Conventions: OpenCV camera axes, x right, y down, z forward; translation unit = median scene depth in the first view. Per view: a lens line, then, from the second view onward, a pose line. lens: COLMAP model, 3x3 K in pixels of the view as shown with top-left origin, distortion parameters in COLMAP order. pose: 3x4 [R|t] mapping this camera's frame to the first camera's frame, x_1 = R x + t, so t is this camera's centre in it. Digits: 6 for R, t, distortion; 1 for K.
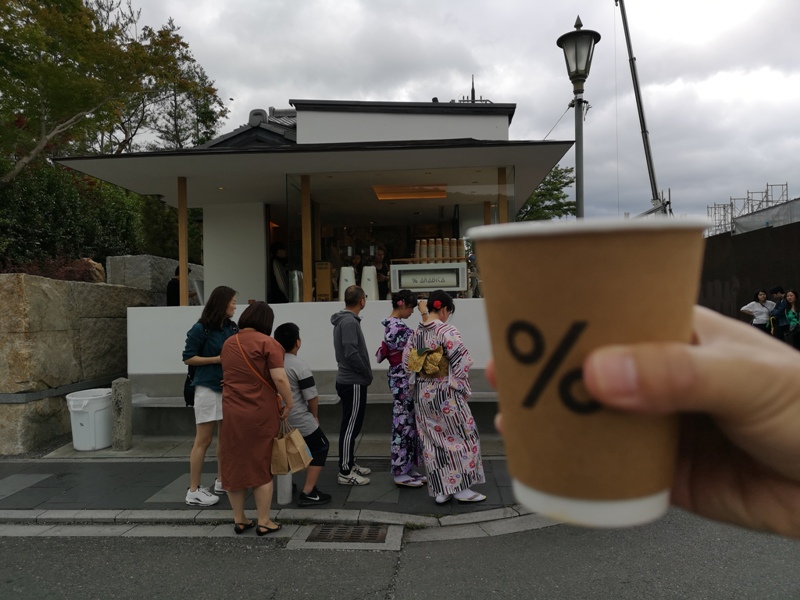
lens RADIAL K [[589.2, 0, 399.4], [0, 589.2, 295.5], [0, 0, 1]] dist [0.058089, -0.002195]
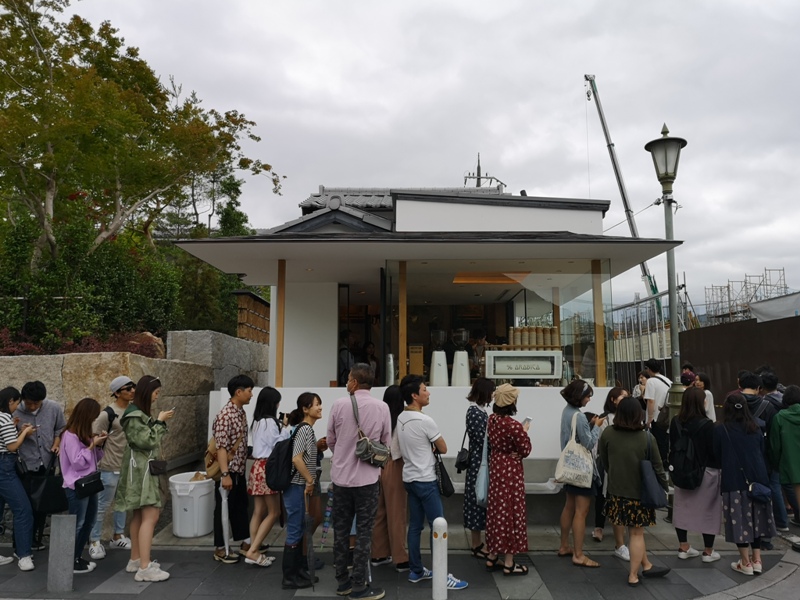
lens RADIAL K [[610.7, 0, 400.0], [0, 610.7, 300.0], [0, 0, 1]] dist [0.071816, -0.078254]
pose [[0.998844, 0.028022, 0.039054, -0.203992], [-0.023665, 0.993884, -0.107868, -0.021696], [-0.041838, 0.106819, 0.993398, -0.046148]]
